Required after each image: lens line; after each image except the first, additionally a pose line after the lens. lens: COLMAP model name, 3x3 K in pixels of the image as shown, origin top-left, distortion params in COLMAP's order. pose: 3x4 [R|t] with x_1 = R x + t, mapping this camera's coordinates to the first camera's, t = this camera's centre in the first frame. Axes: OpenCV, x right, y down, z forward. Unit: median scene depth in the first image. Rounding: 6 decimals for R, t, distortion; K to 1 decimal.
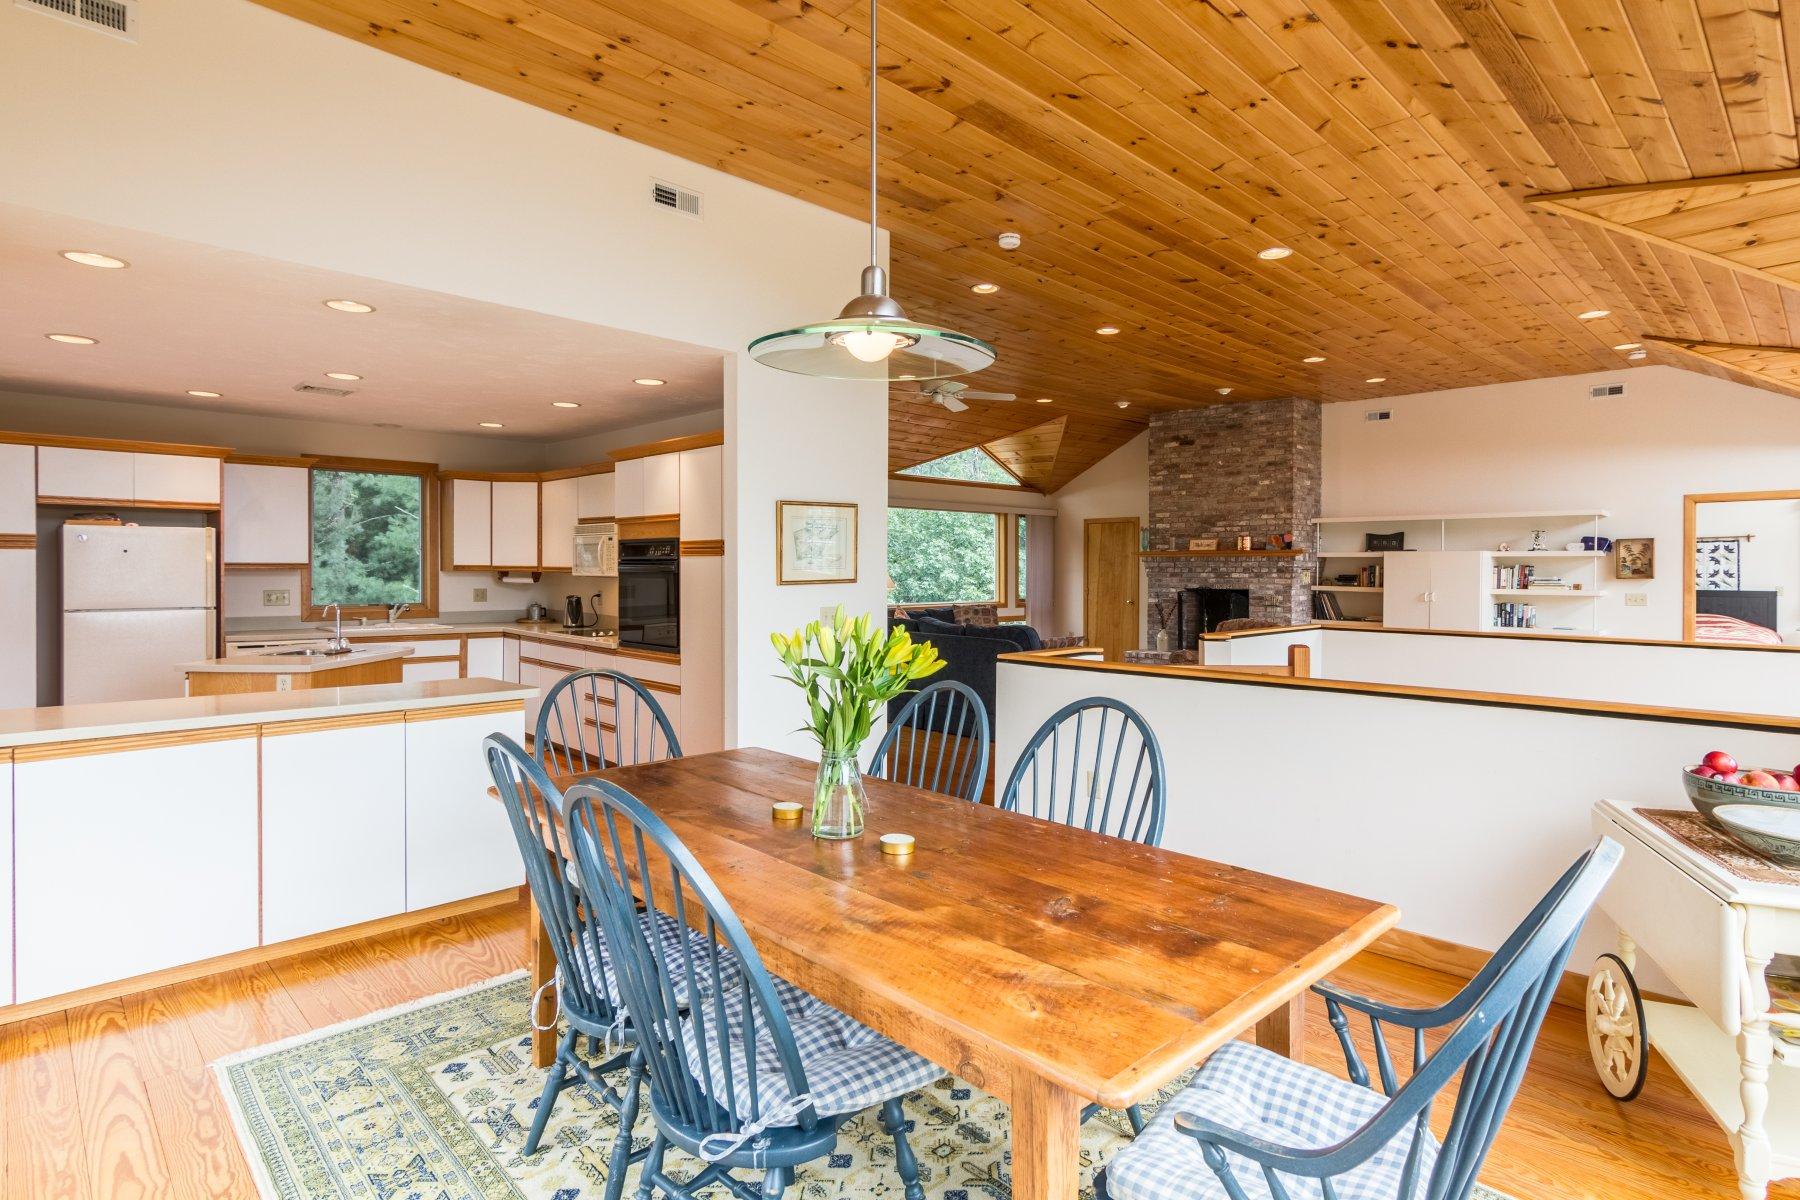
lens RADIAL K [[912.8, 0, 899.2], [0, 912.8, 567.6], [0, 0, 1]] dist [-0.000067, 0.000337]
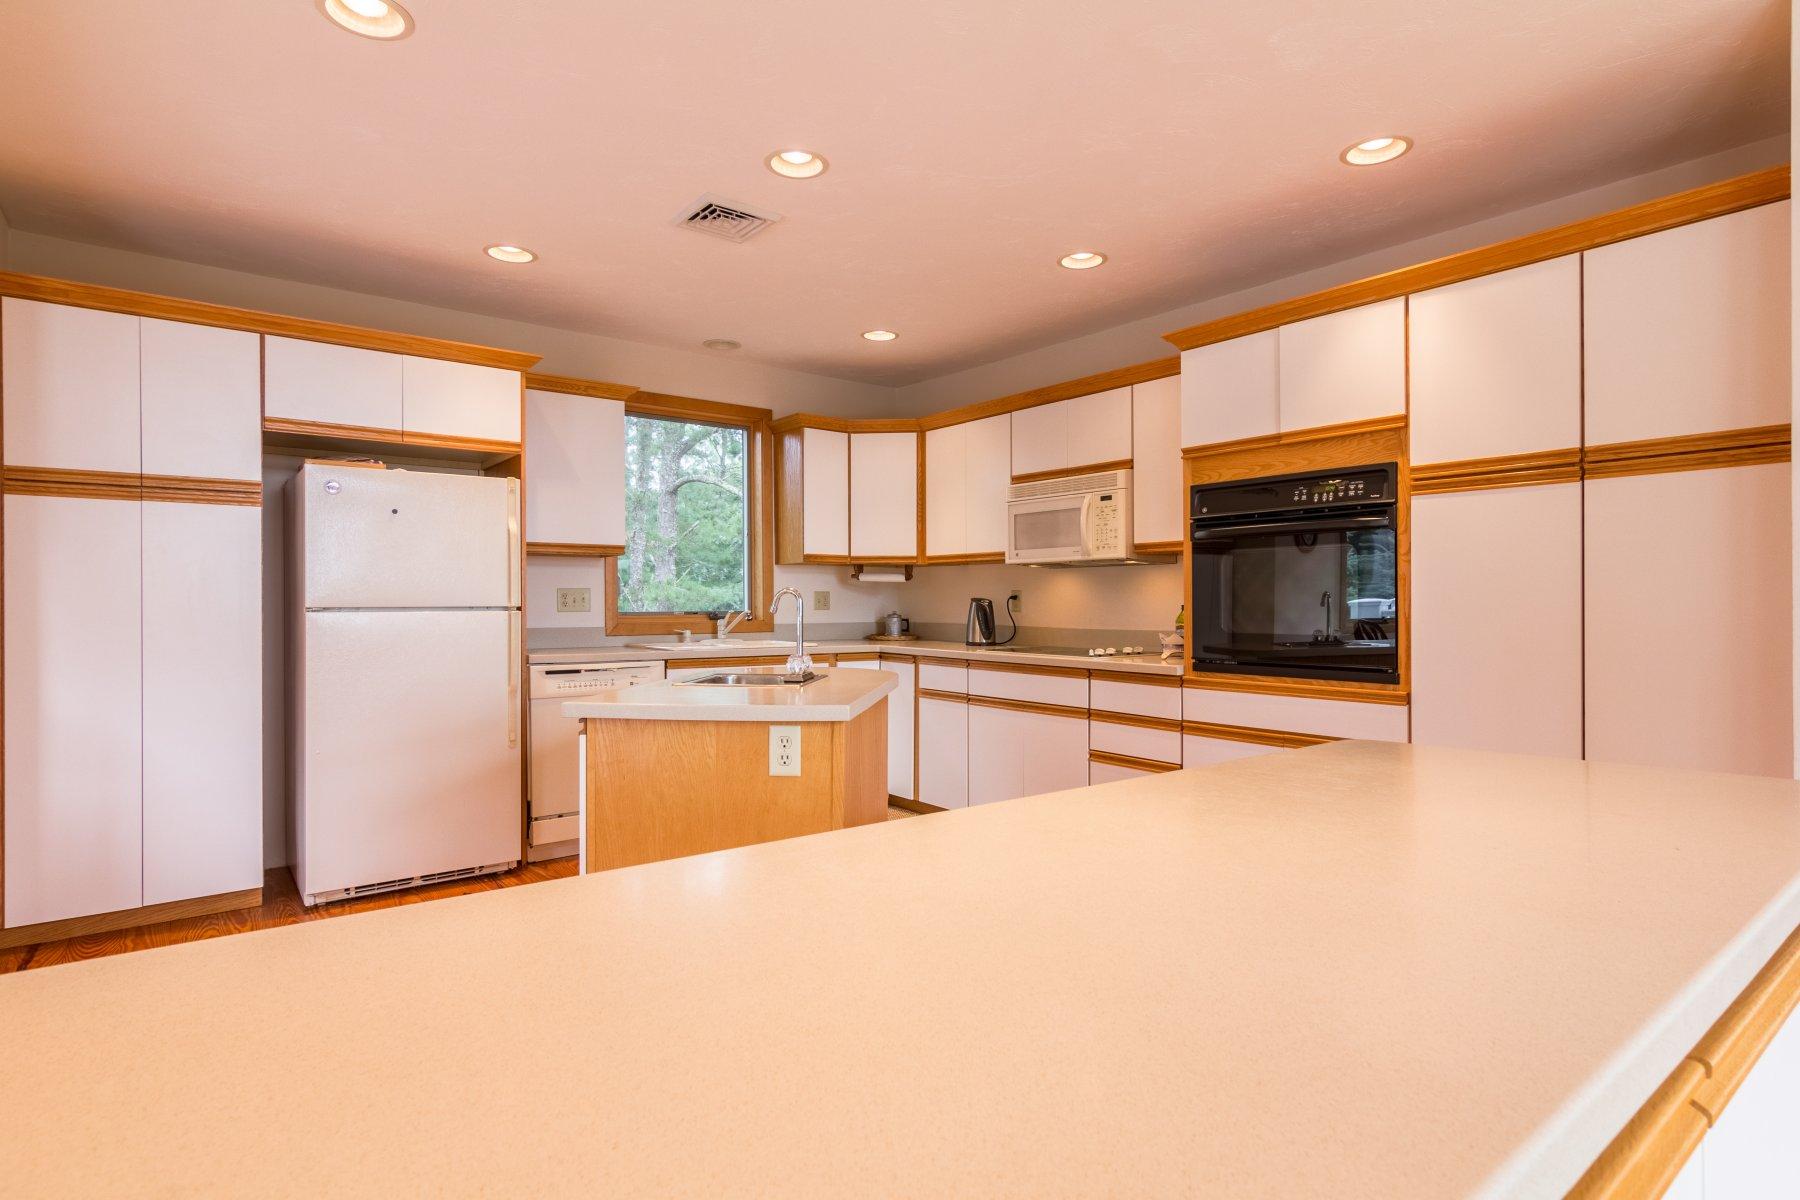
lens RADIAL K [[903.8, 0, 900.0], [0, 903.8, 600.0], [0, 0, 1]] dist [-0.001360, -0.000072]
pose [[0.994356, -0.006391, -0.105904, -0.373717], [0.006162, 0.999978, -0.002485, 0.036487], [0.105918, 0.001819, 0.994373, 0.364190]]
